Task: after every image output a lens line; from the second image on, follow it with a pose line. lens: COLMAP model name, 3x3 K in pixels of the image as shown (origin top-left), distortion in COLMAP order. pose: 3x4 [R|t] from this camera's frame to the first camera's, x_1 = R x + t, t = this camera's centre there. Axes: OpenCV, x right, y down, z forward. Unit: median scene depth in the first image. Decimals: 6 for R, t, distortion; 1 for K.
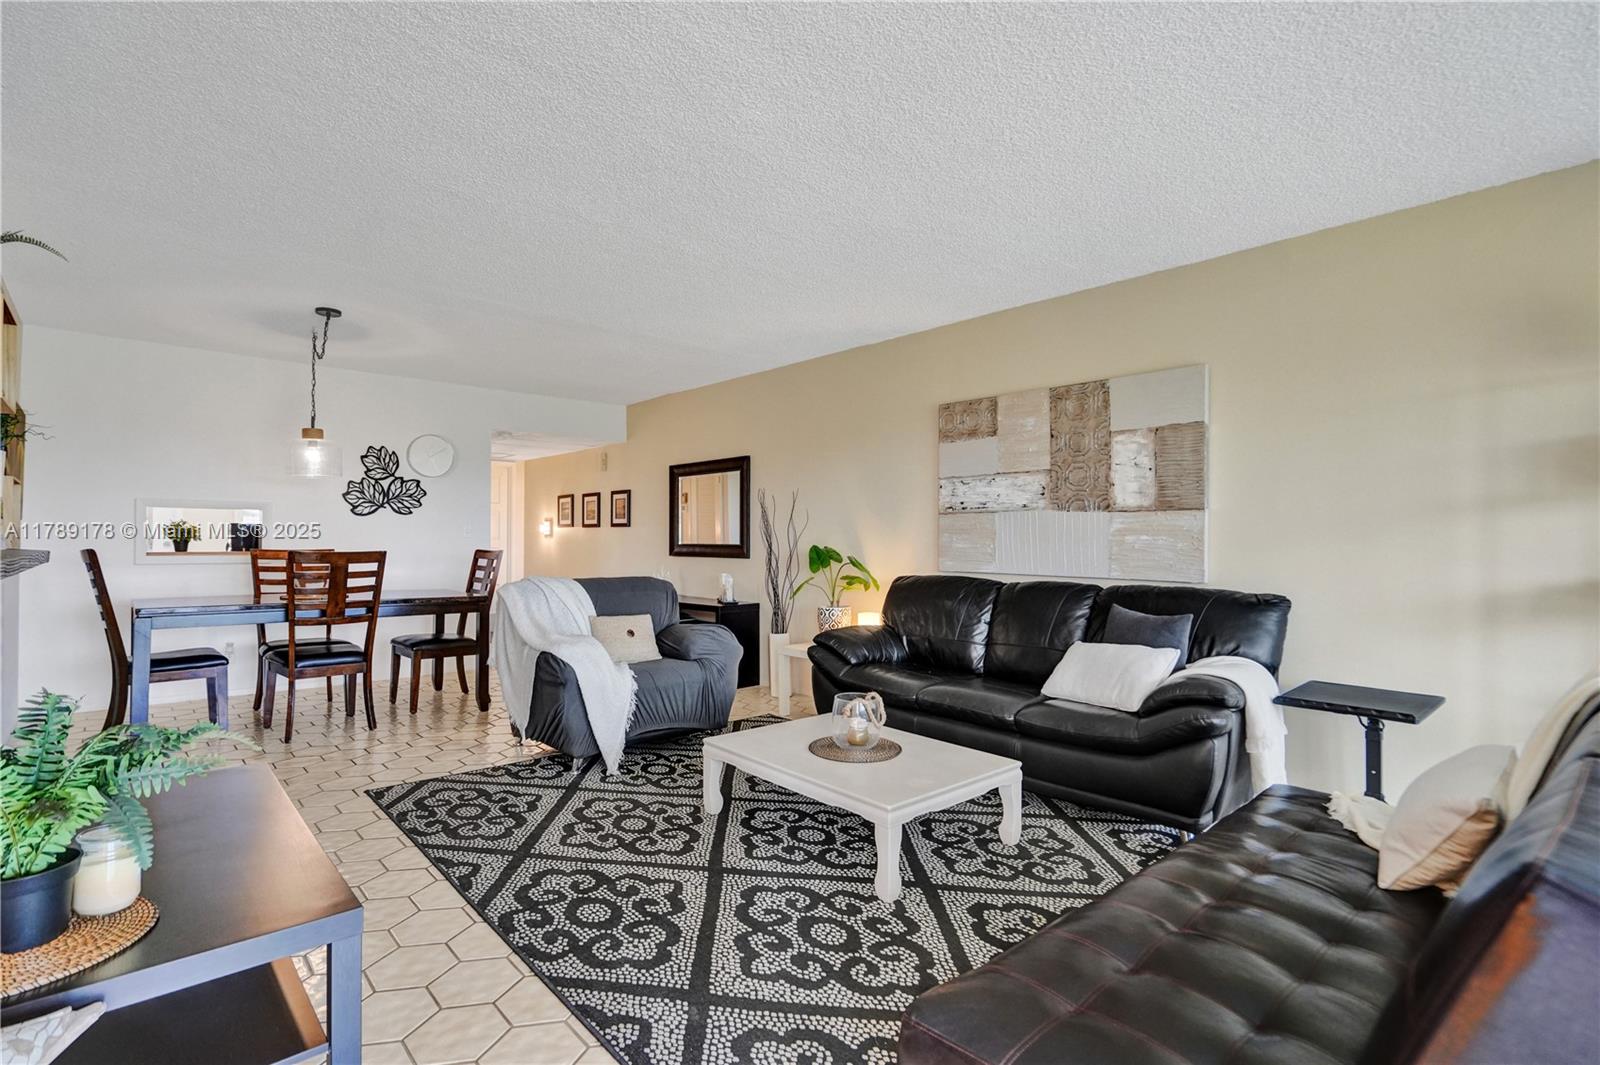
lens RADIAL K [[749.9, 0, 788.3], [0, 749.9, 530.2], [0, 0, 1]] dist [-0.000965, -0.001661]
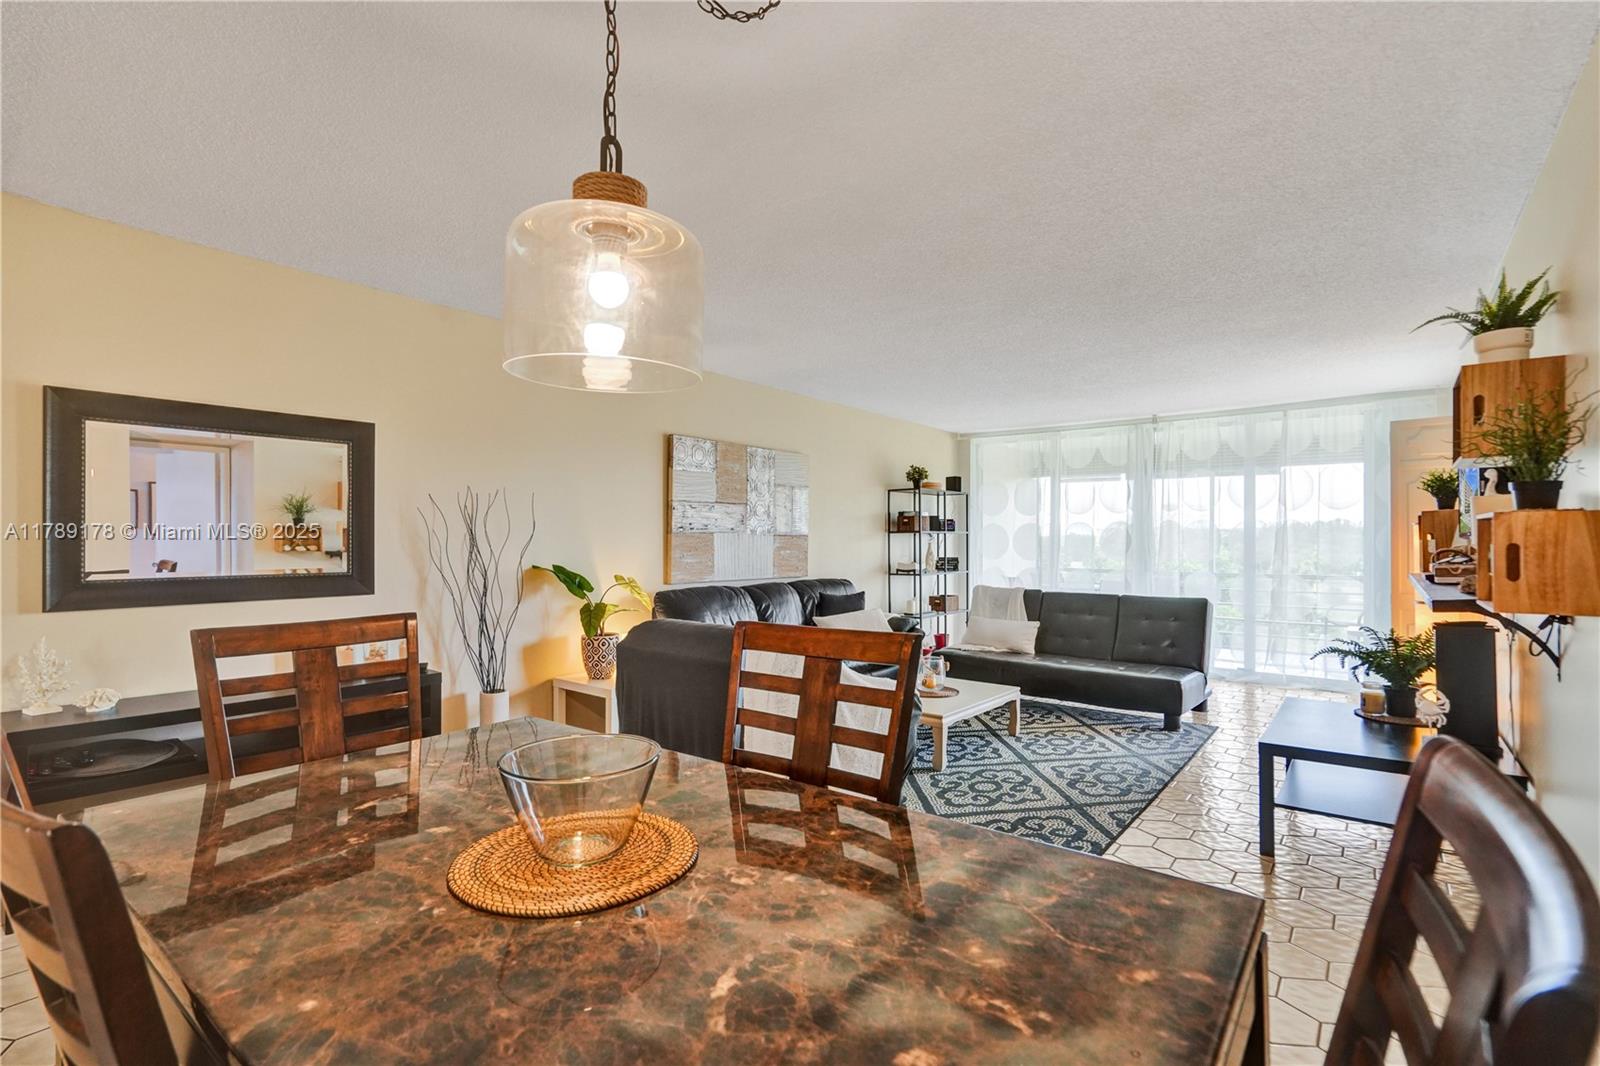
lens RADIAL K [[749.9, 0, 812.5], [0, 749.9, 535.5], [0, 0, 1]] dist [-0.000965, -0.001661]
pose [[-0.191014, 0.007142, 0.981561, -1.384859], [-0.012094, 0.999881, -0.009629, -0.014179], [-0.981513, -0.013710, -0.190905, 1.527304]]
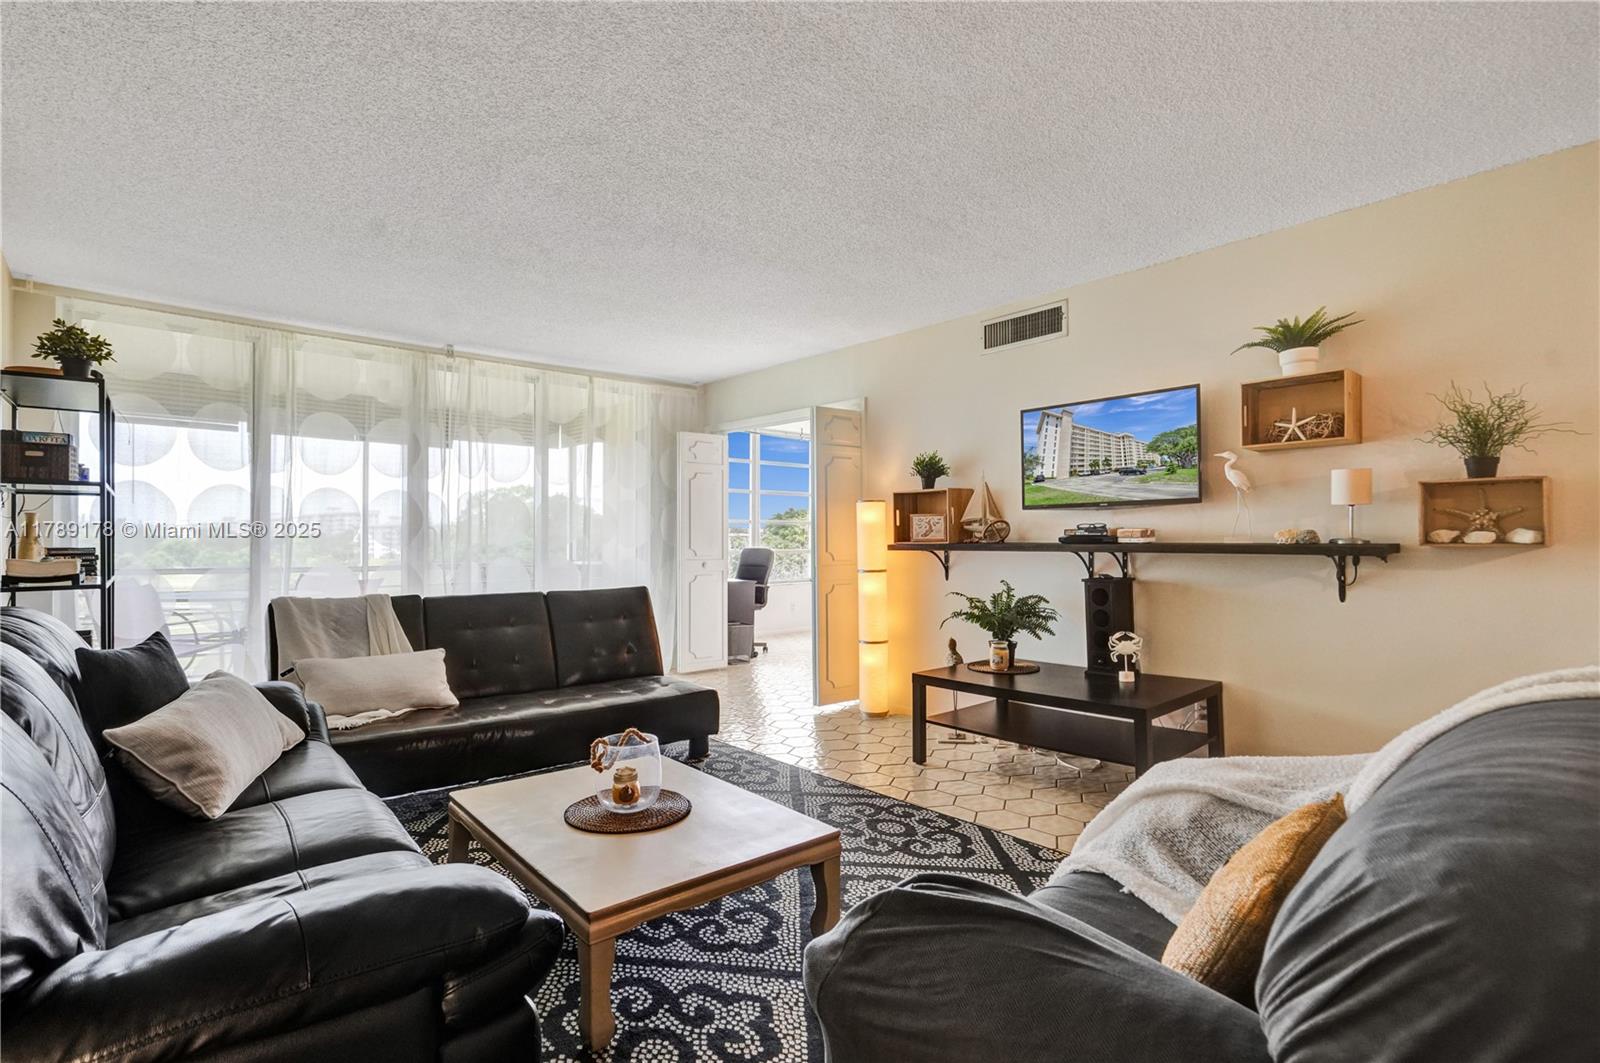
lens RADIAL K [[749.9, 0, 777.2], [0, 749.9, 531.7], [0, 0, 1]] dist [-0.000965, -0.001661]
pose [[-0.999975, 0.005626, 0.004246, -0.258149], [0.005533, 0.999752, -0.021549, 0.027554], [-0.004367, -0.021525, -0.999759, 1.692171]]
